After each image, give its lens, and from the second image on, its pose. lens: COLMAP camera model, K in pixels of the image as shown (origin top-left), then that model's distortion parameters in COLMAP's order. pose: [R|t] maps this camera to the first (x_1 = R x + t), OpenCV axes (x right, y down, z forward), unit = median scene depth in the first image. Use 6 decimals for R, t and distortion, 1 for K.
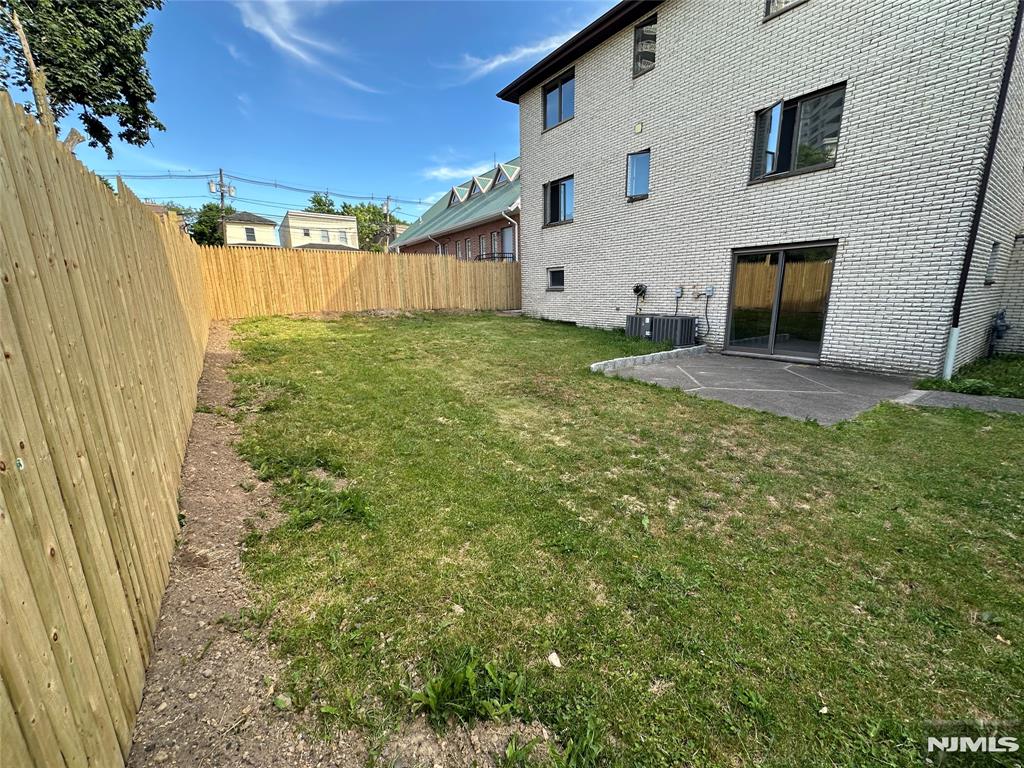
lens RADIAL K [[408.8, 0, 512.4], [0, 408.8, 383.0], [0, 0, 1]] dist [-0.002790, 0.000425]
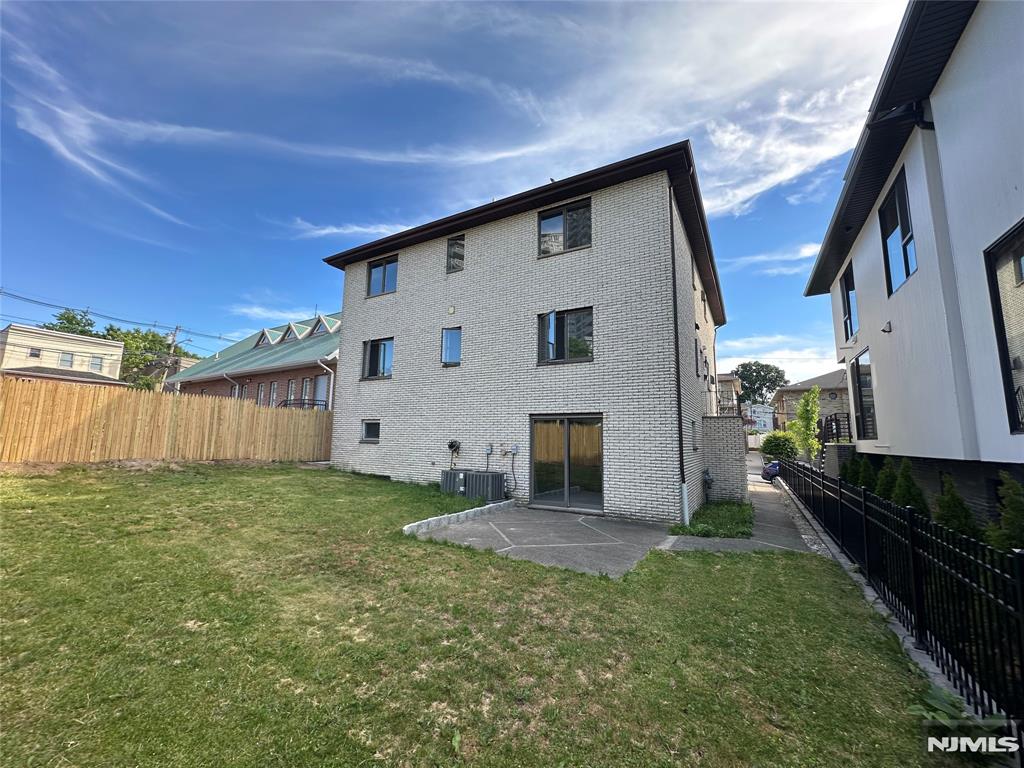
lens RADIAL K [[408.8, 0, 512.3], [0, 408.8, 383.1], [0, 0, 1]] dist [-0.002790, 0.000425]
pose [[0.908333, 0.089448, 0.408571, 0.006965], [0.059394, 0.939377, -0.337703, -0.021170], [-0.414010, 0.331014, 0.847954, -0.002372]]
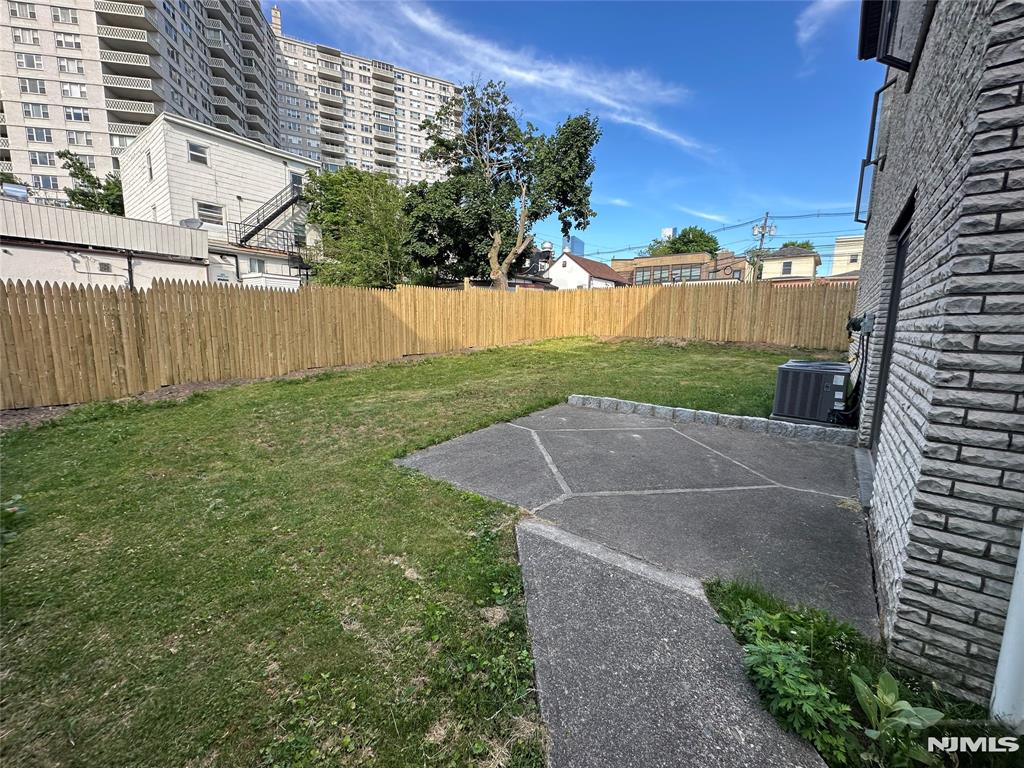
lens RADIAL K [[408.8, 0, 513.2], [0, 408.8, 383.4], [0, 0, 1]] dist [-0.002790, 0.000425]
pose [[0.284754, 0.157850, -0.945515, 0.940605], [-0.229289, 0.968934, 0.092706, -0.114614], [0.930775, 0.190398, 0.312101, 0.517578]]
